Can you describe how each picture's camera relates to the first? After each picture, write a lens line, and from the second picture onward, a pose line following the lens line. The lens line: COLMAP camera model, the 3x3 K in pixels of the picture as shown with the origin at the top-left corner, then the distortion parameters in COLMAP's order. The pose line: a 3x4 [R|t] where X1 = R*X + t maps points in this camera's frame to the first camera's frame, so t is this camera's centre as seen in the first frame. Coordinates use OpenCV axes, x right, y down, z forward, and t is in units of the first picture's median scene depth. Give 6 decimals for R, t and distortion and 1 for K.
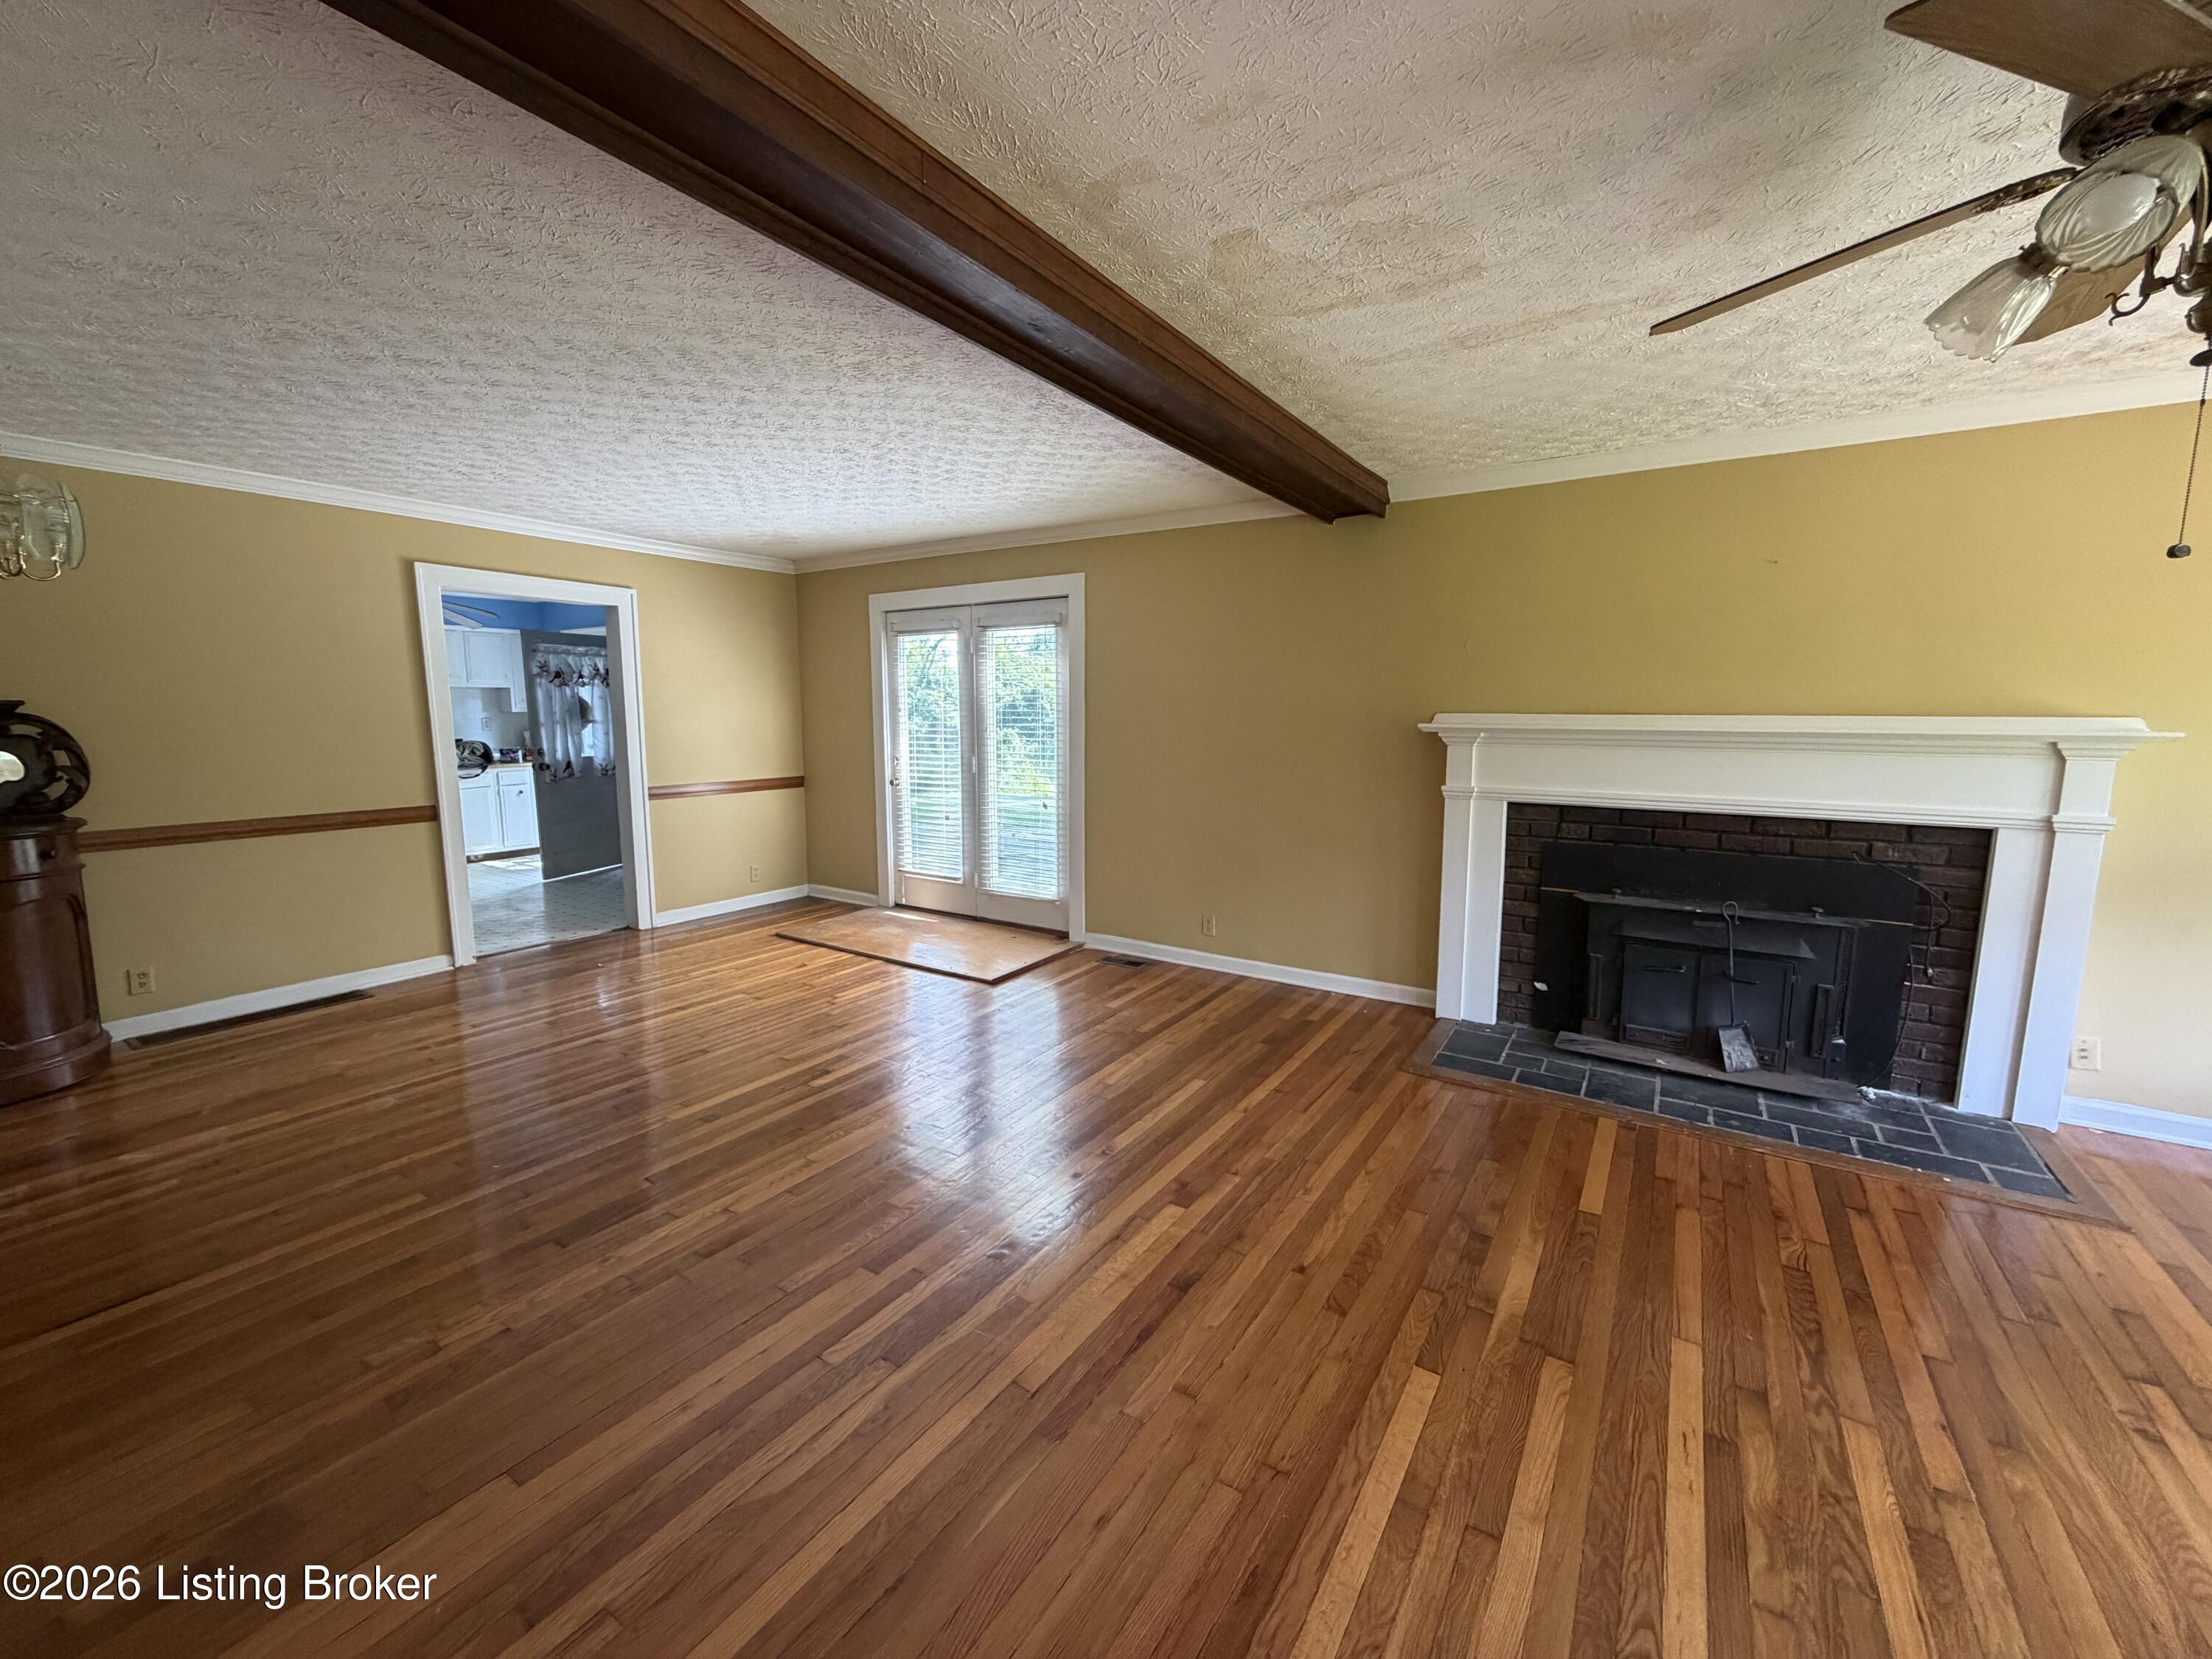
lens RADIAL K [[879.9, 0, 1100.9], [0, 879.9, 832.7], [0, 0, 1]] dist [0.000101, -0.000353]
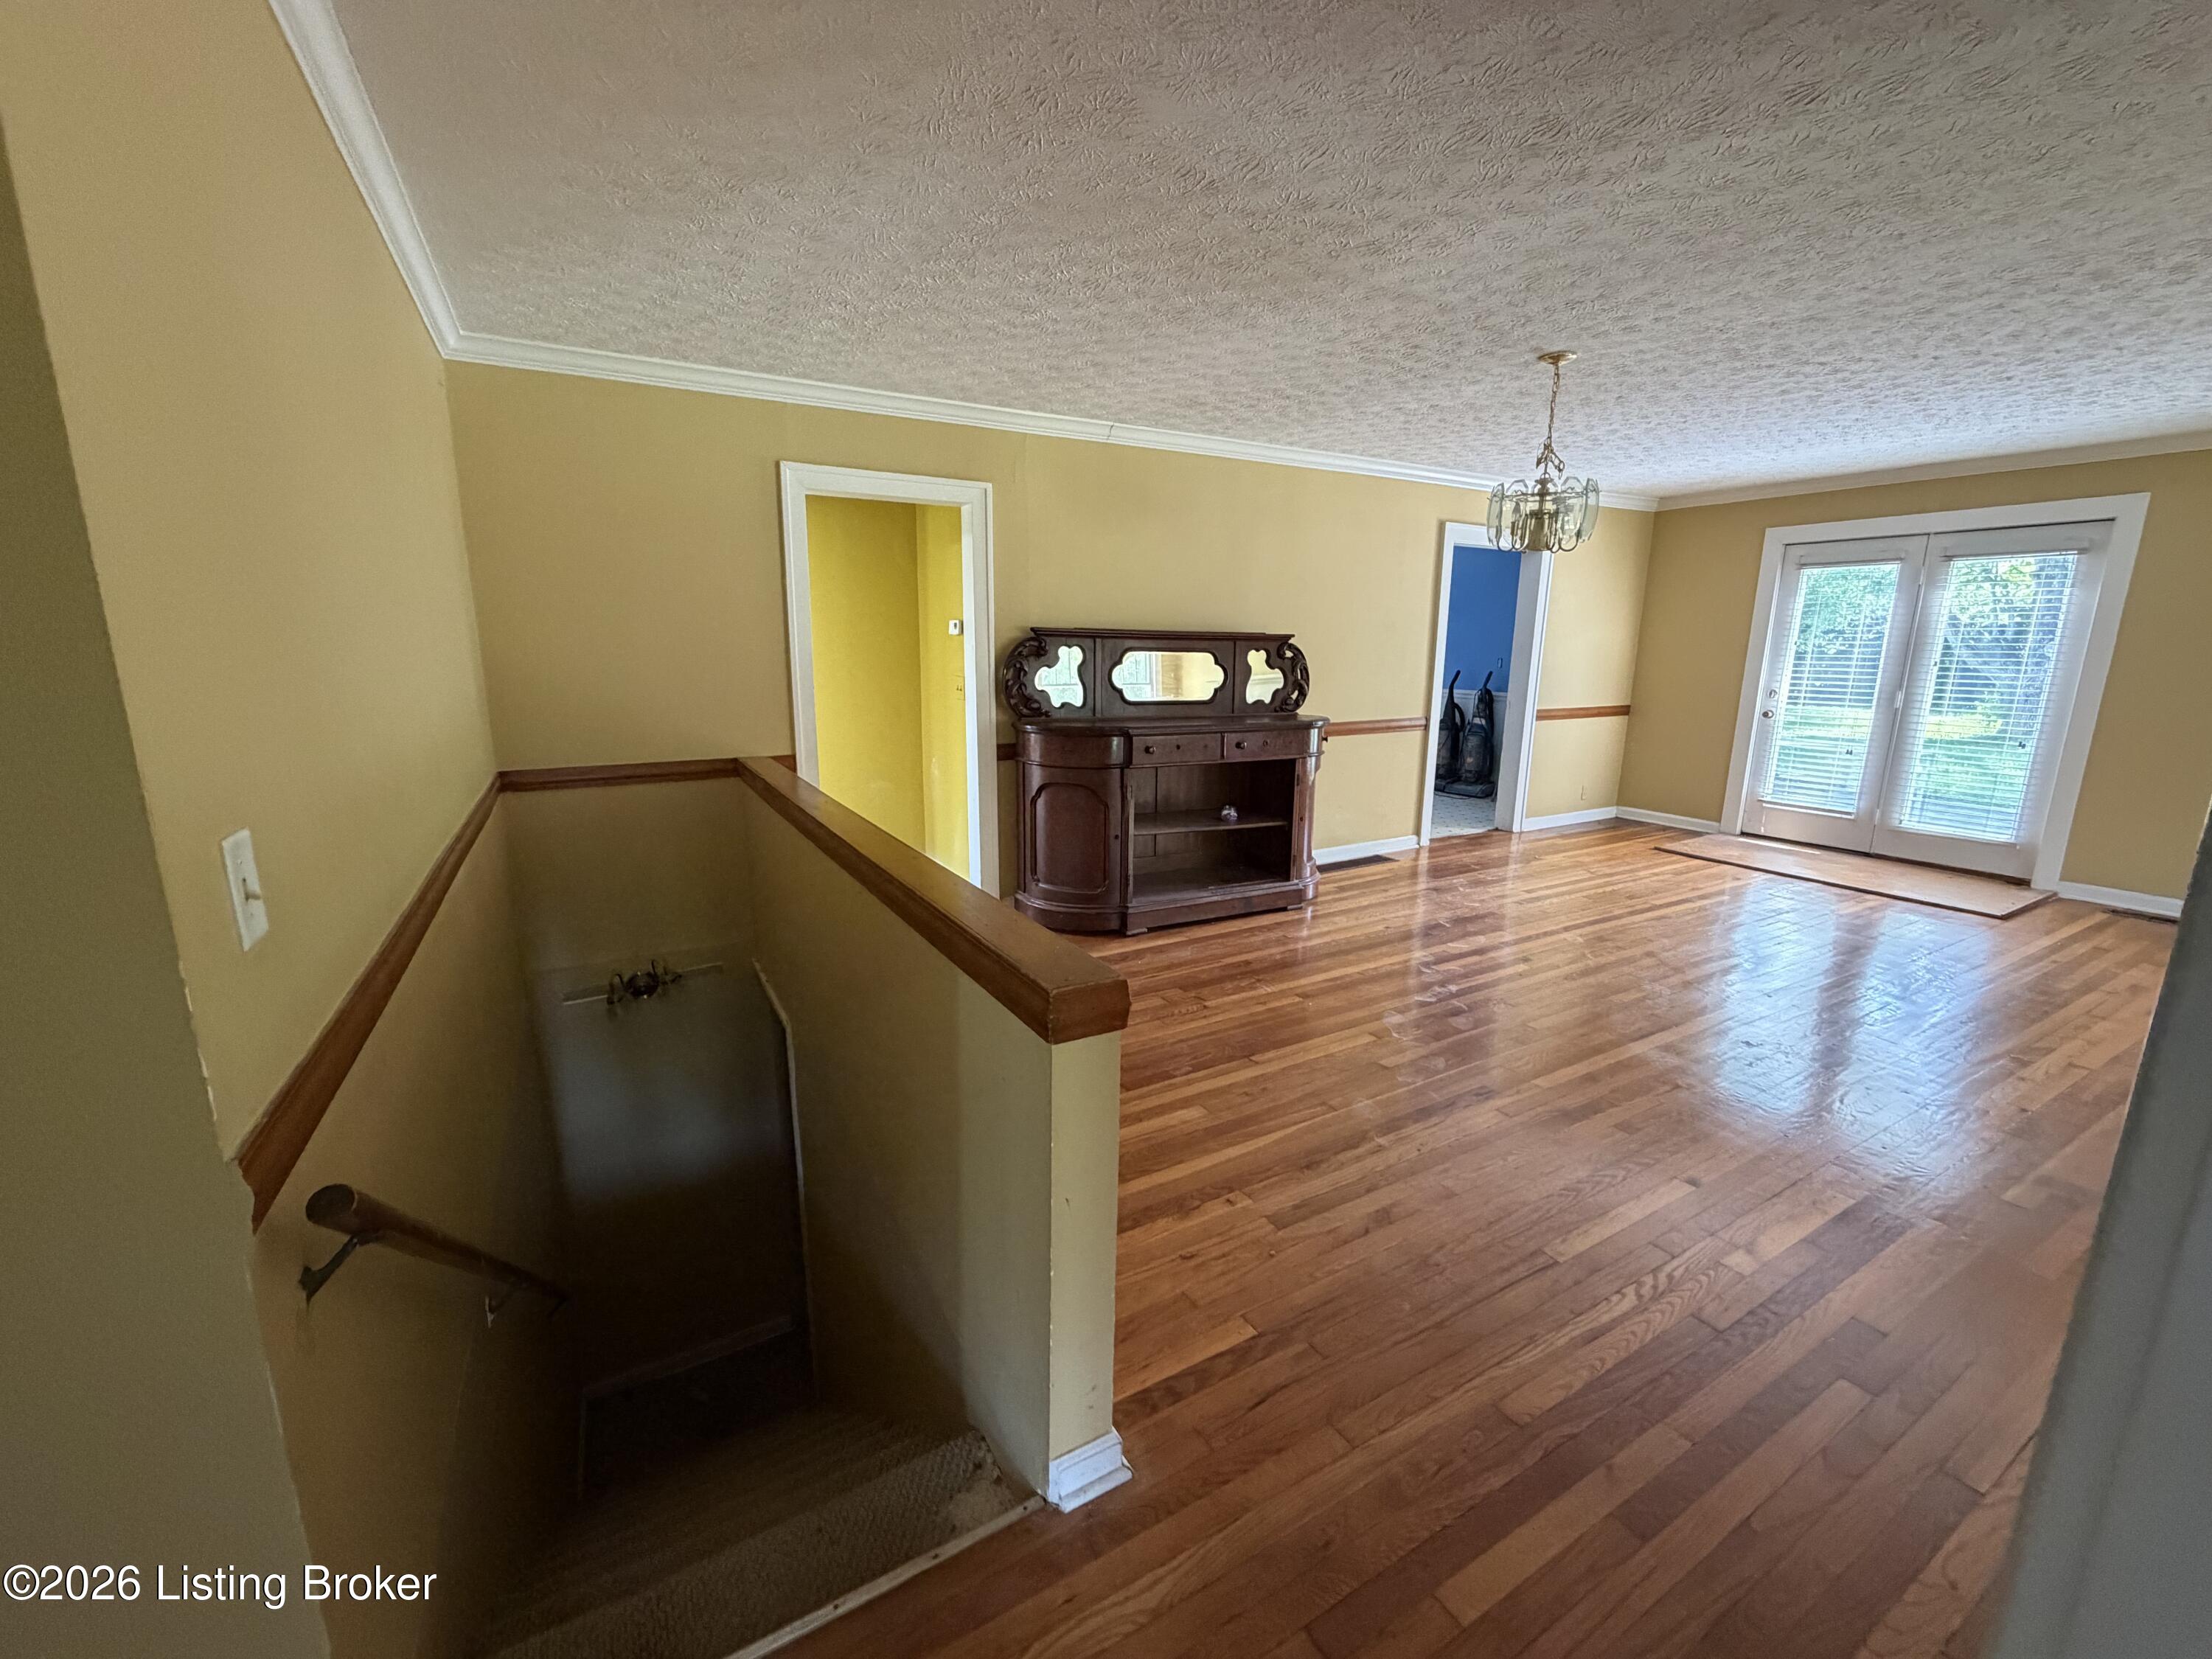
lens RADIAL K [[894.1, 0, 1100.7], [0, 894.1, 827.6], [0, 0, 1]] dist [0.000557, -0.000112]
pose [[0.893497, 0.095418, -0.438815, -0.723350], [-0.065785, 0.994435, 0.082287, 0.062499], [0.444225, -0.044656, 0.894802, -0.442642]]
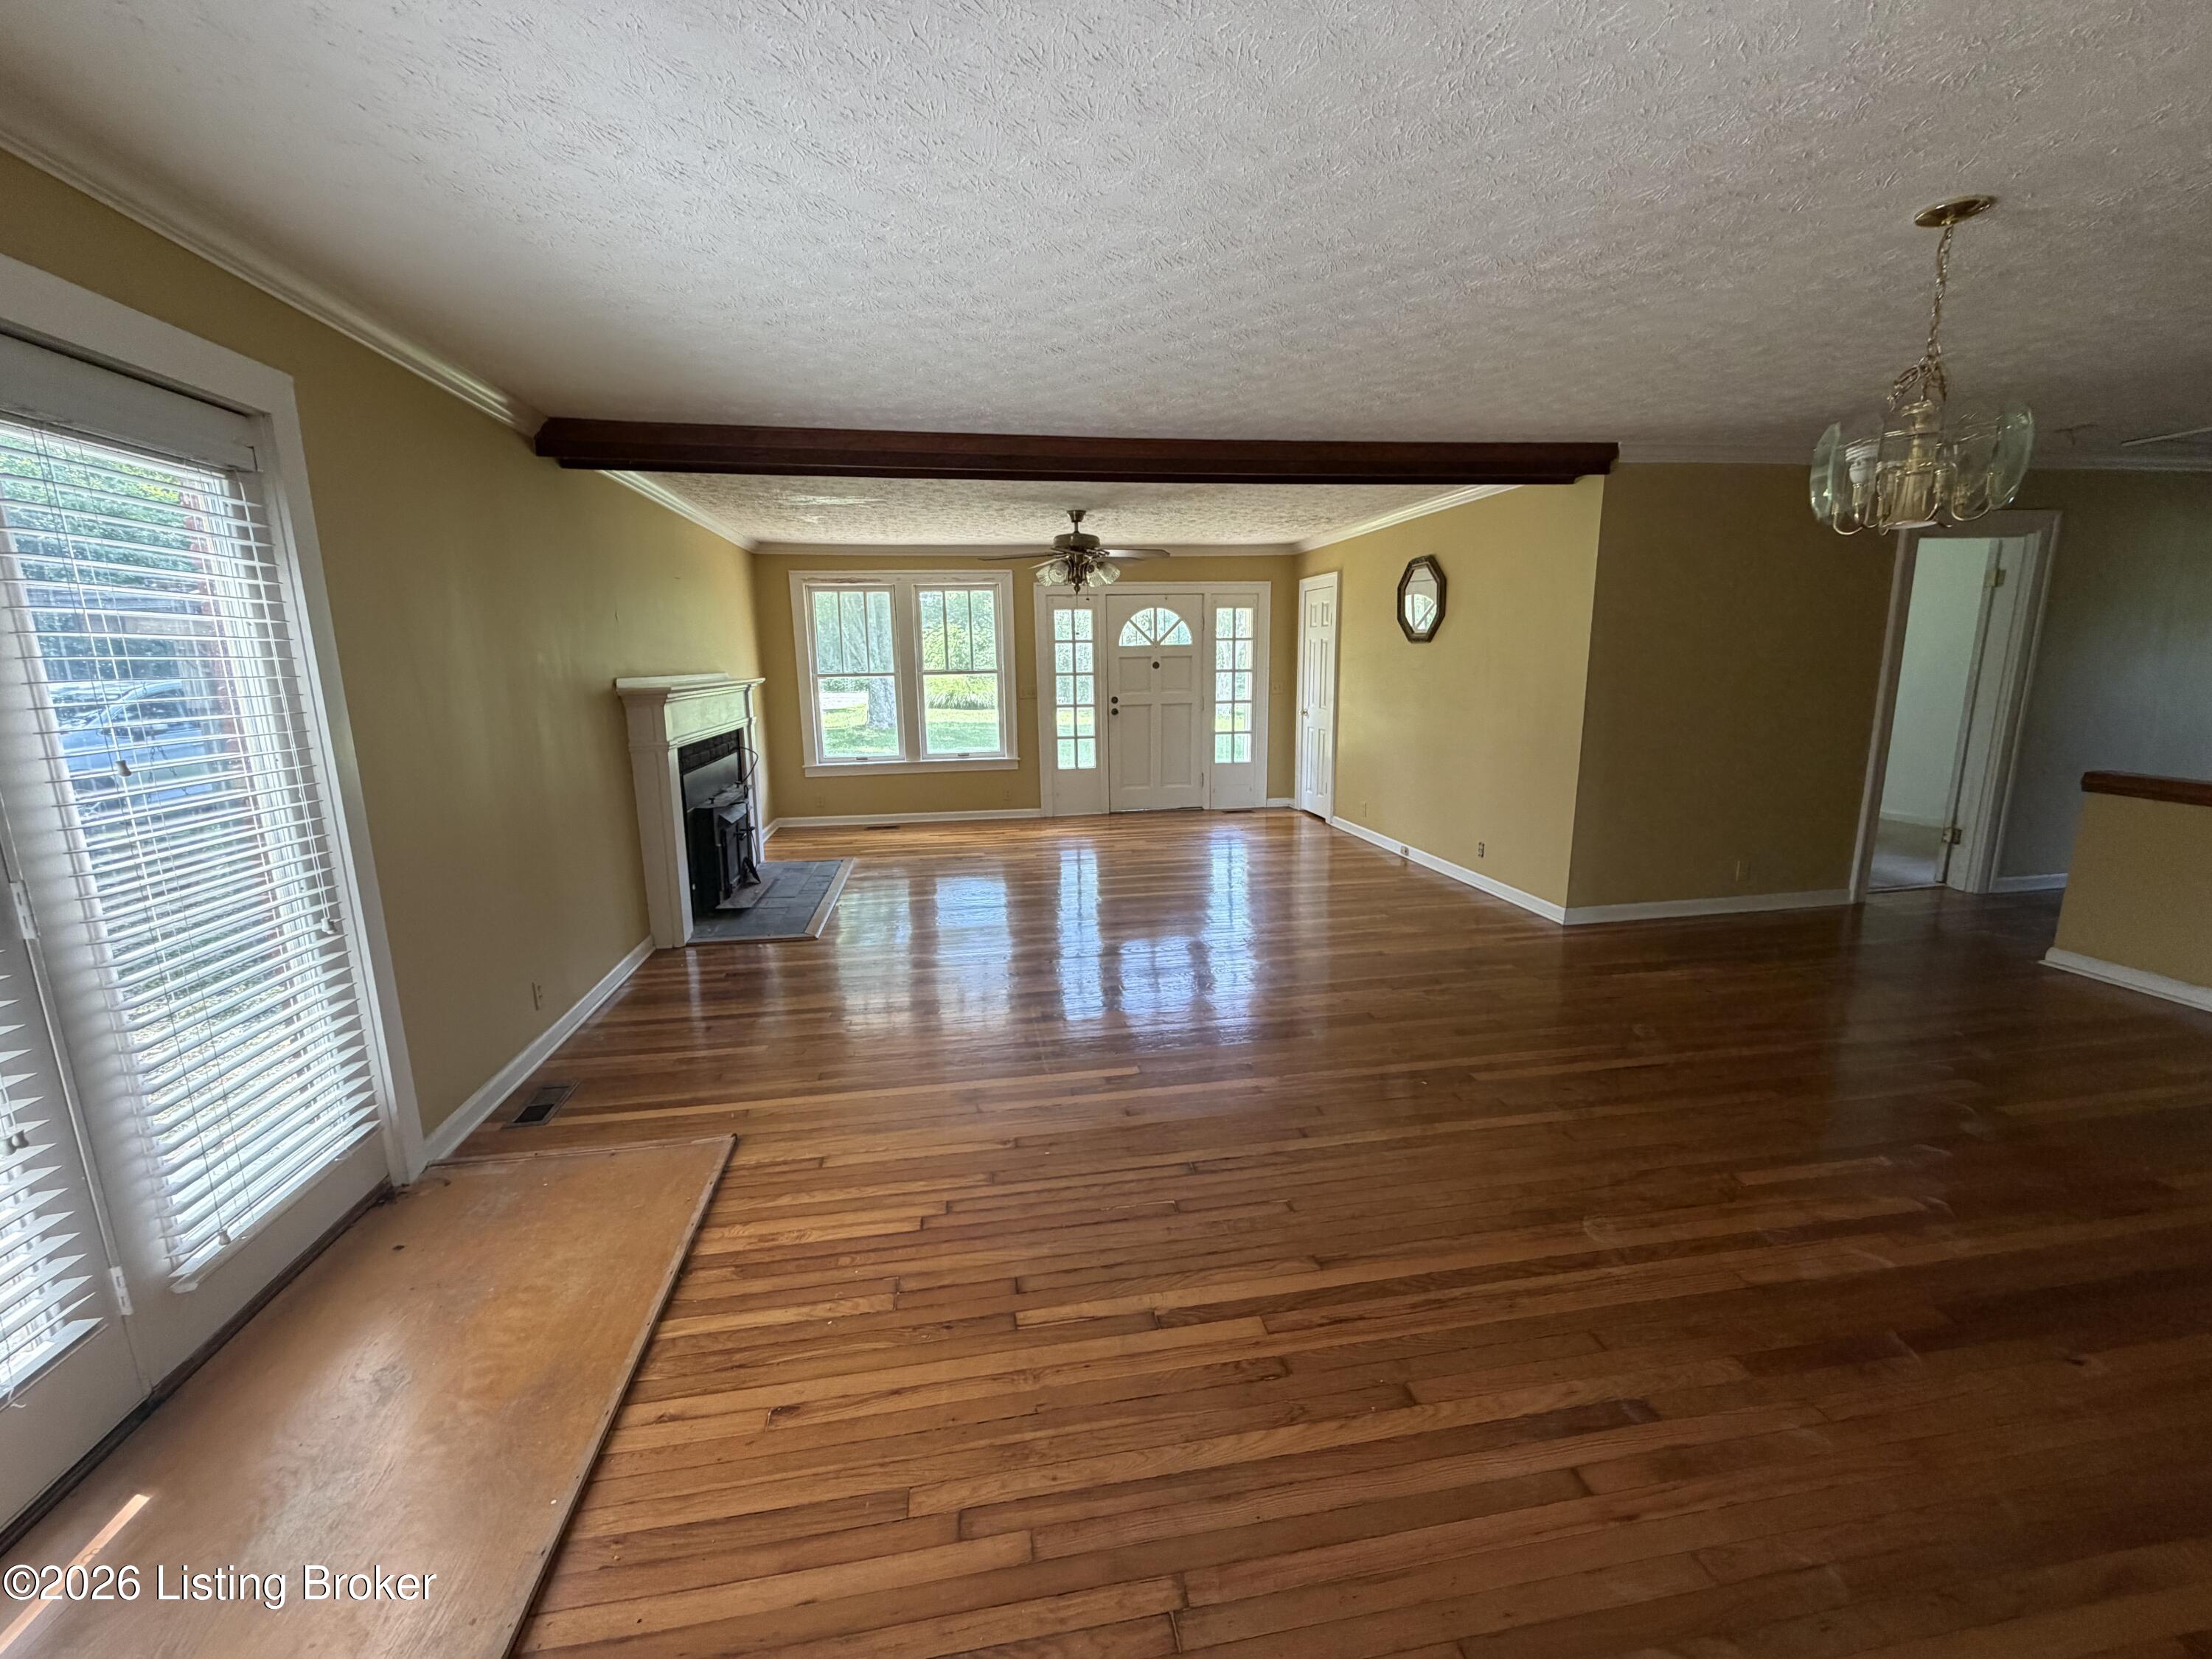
lens RADIAL K [[881.8, 0, 1099.6], [0, 881.8, 823.9], [0, 0, 1]] dist [-0.001536, 0.000394]
pose [[-0.681563, -0.129957, 0.720127, -0.832560], [0.114075, 0.953203, 0.279985, -0.207962], [-0.722813, 0.272976, -0.634843, 1.362921]]
